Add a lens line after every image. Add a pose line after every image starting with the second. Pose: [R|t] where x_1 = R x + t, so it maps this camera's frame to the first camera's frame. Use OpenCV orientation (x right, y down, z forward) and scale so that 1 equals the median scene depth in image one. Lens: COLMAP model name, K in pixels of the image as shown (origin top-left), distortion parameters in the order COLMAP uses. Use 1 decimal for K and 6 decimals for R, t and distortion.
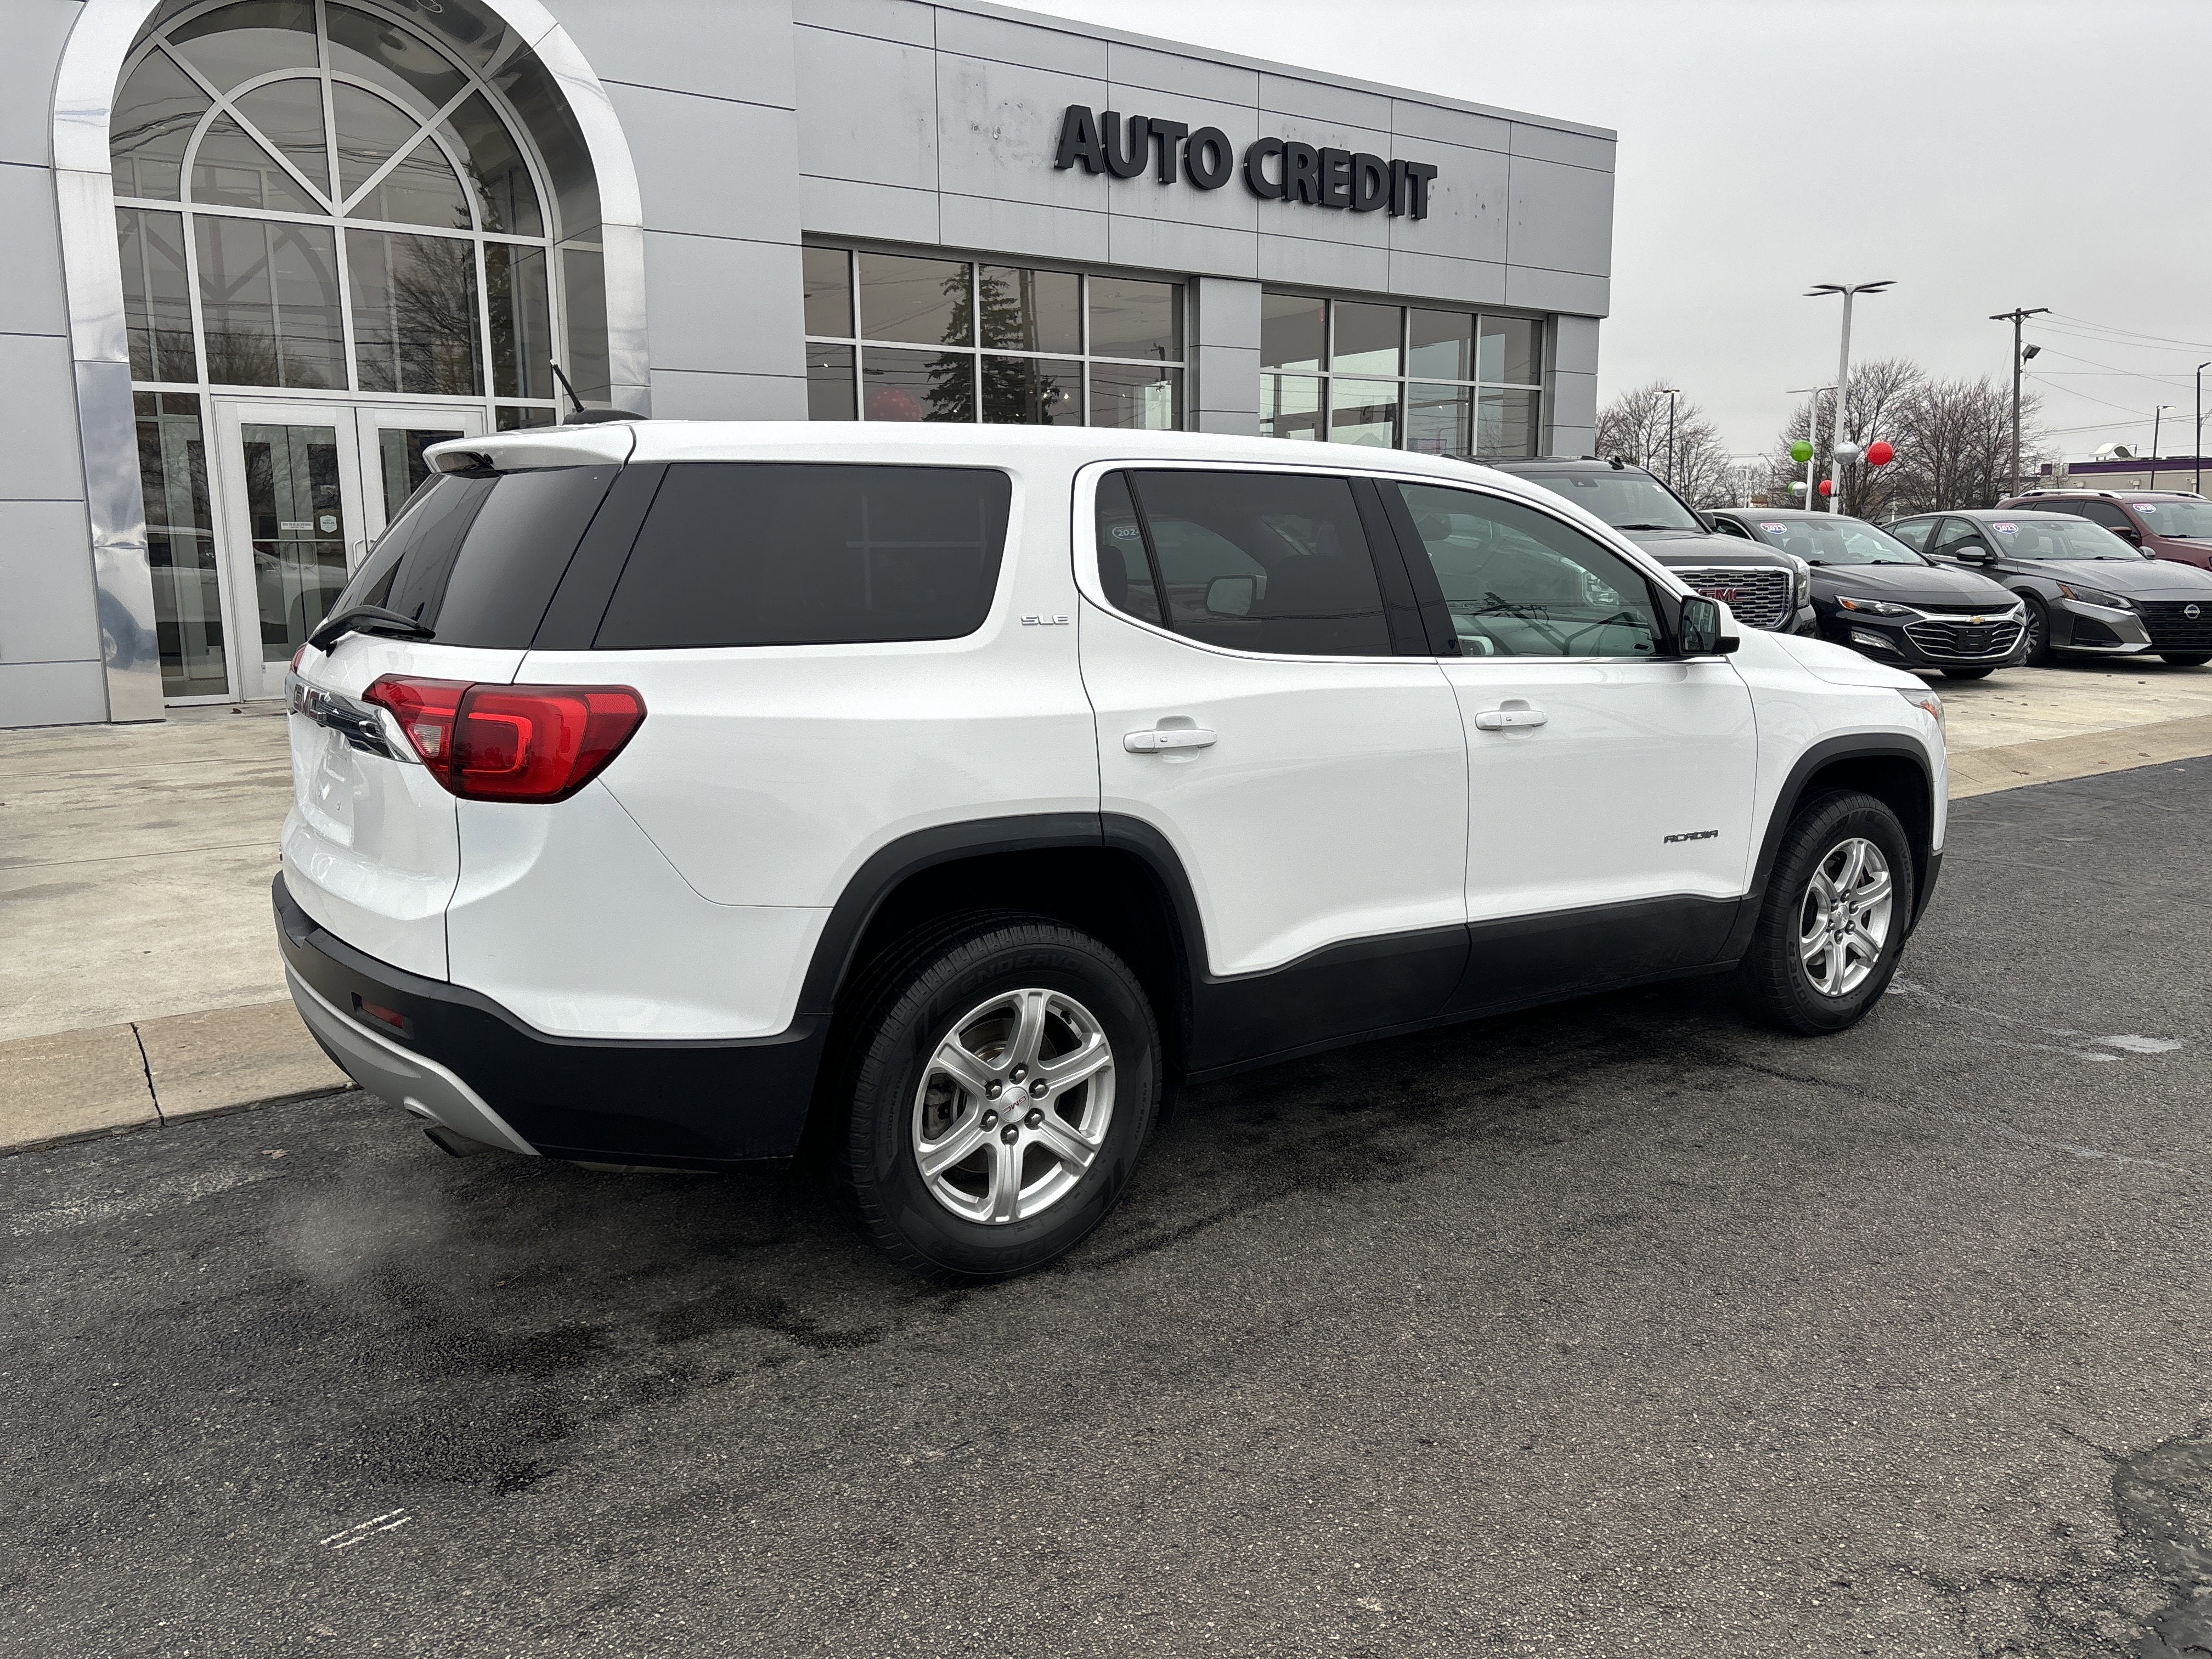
lens RADIAL K [[1667.9, 0, 1098.7], [0, 1667.9, 830.0], [0, 0, 1]] dist [0.048242, -0.048987]
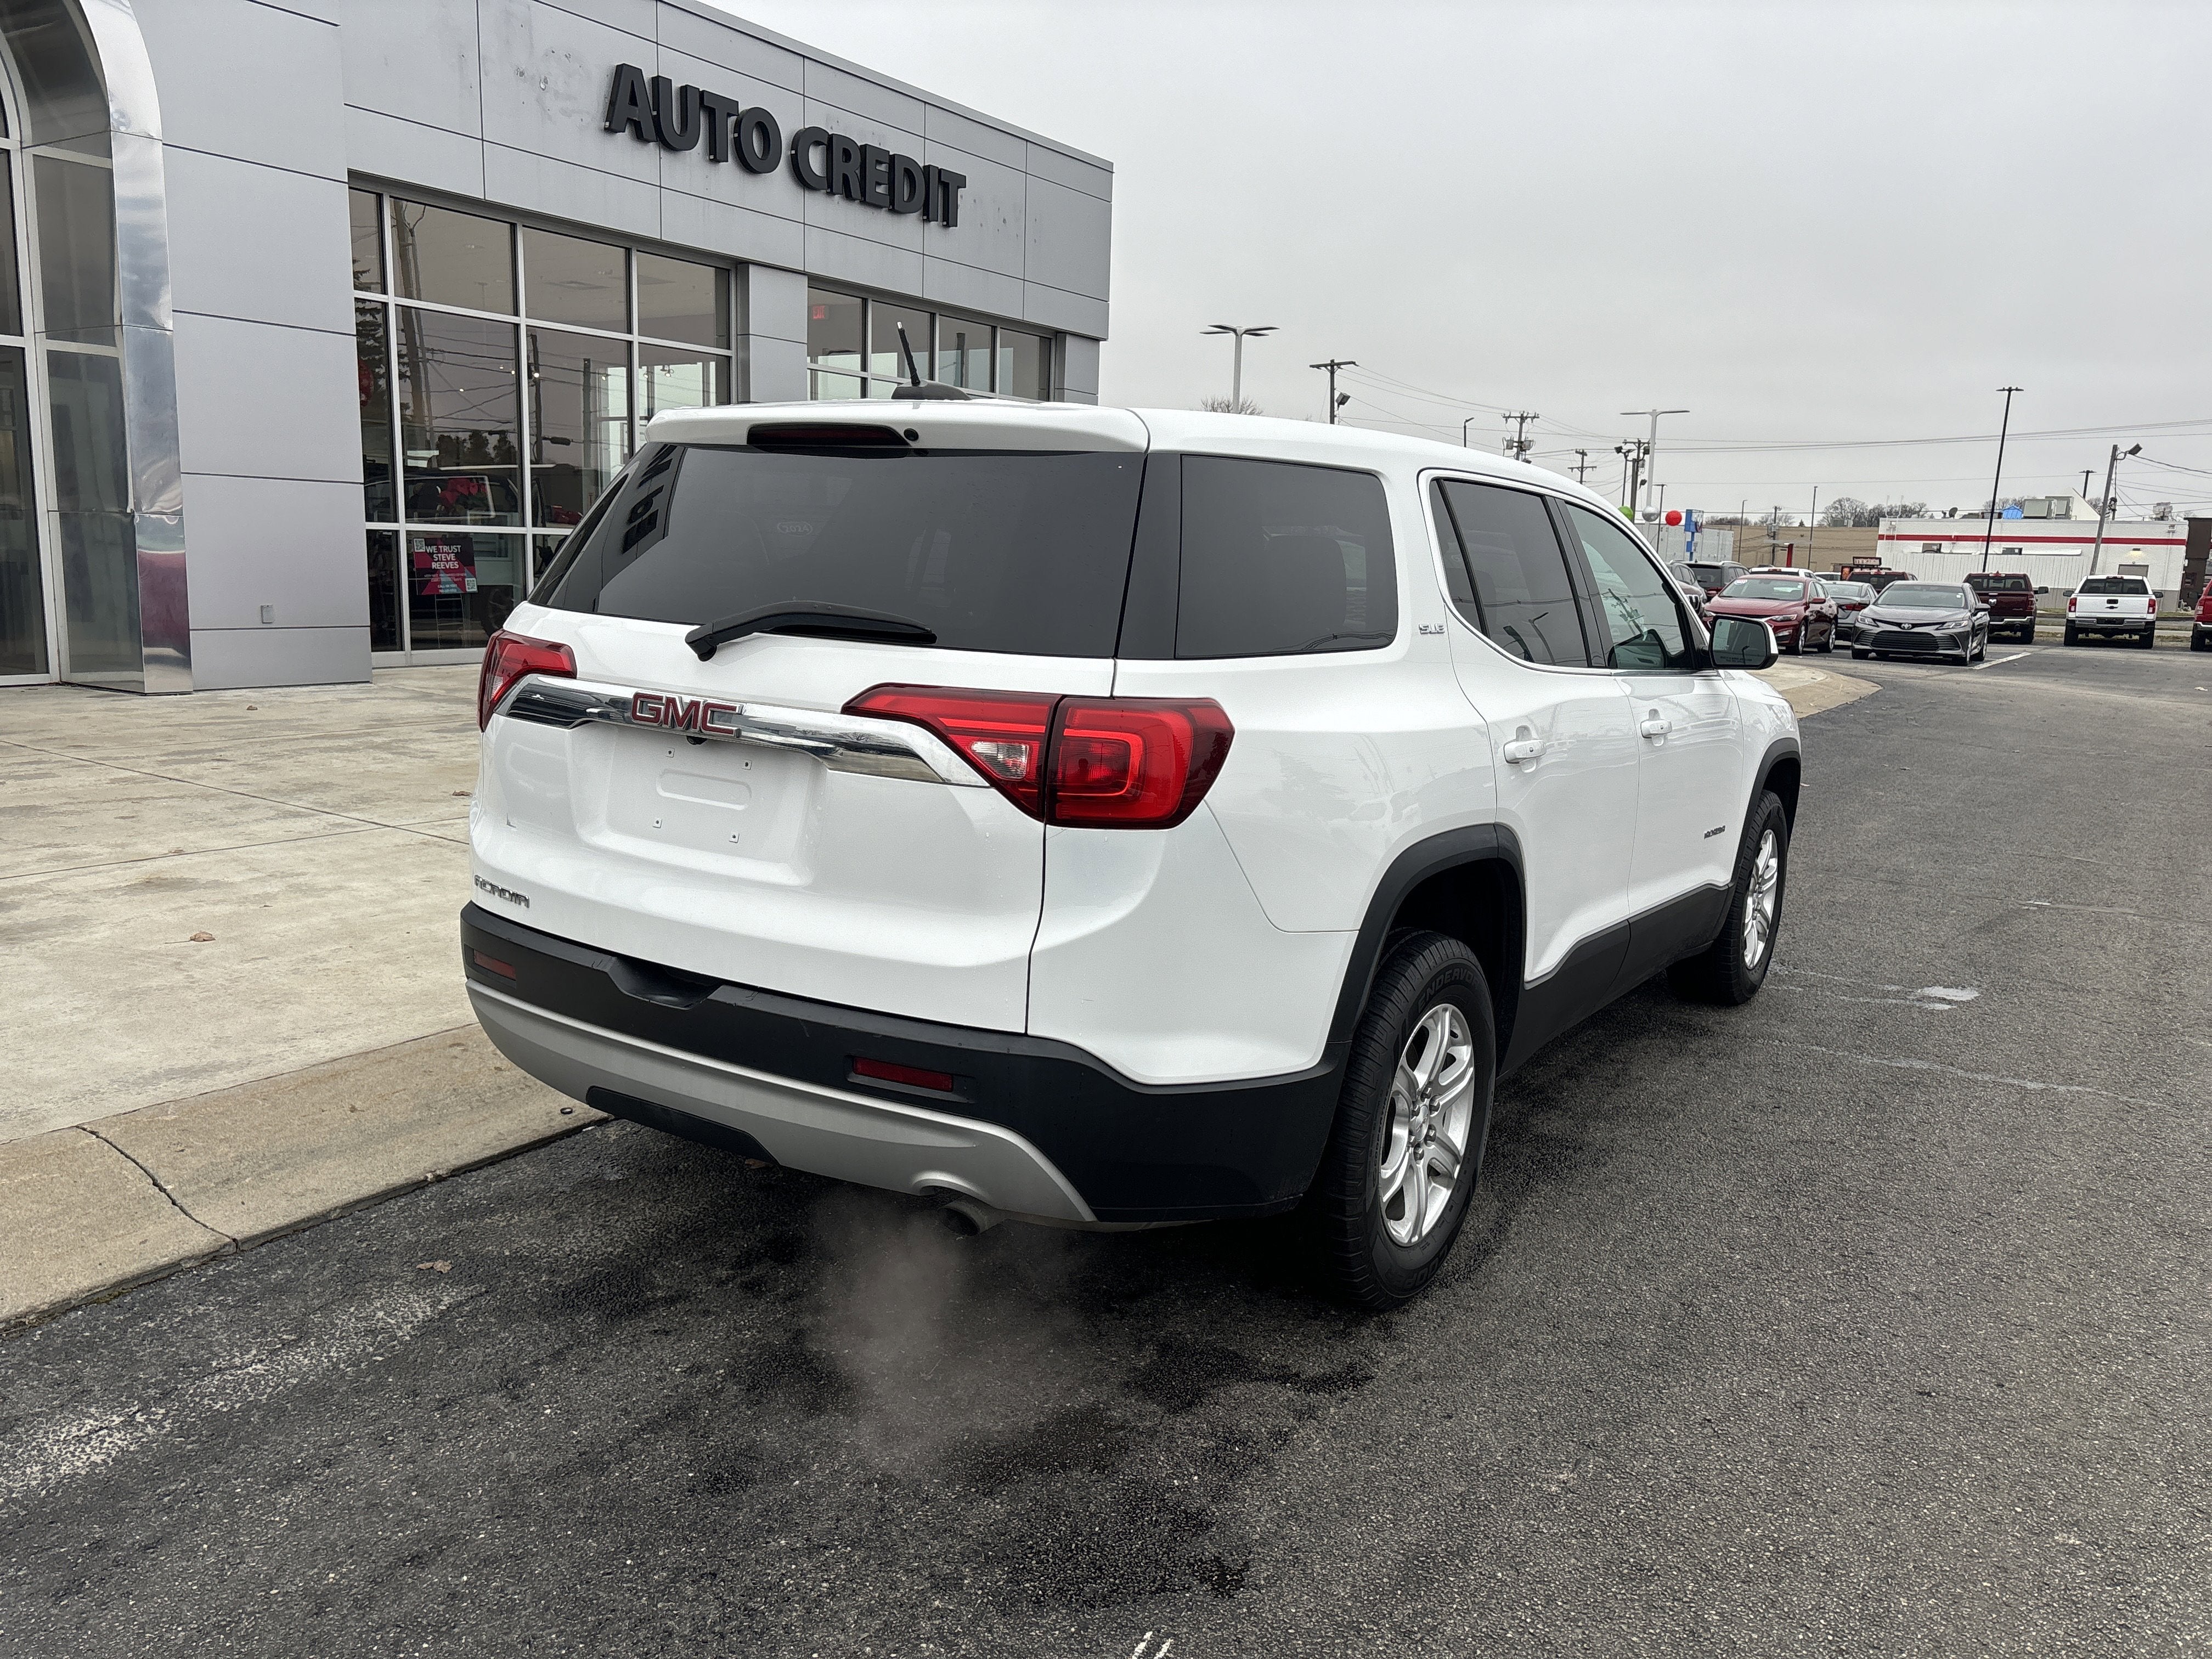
lens RADIAL K [[1667.9, 0, 1135.9], [0, 1667.9, 844.0], [0, 0, 1]] dist [0.048242, -0.048987]
pose [[0.929897, -0.029175, 0.366660, -0.441943], [0.026805, 0.999574, 0.011555, -0.012137], [-0.366841, -0.000916, 0.930283, 0.111907]]
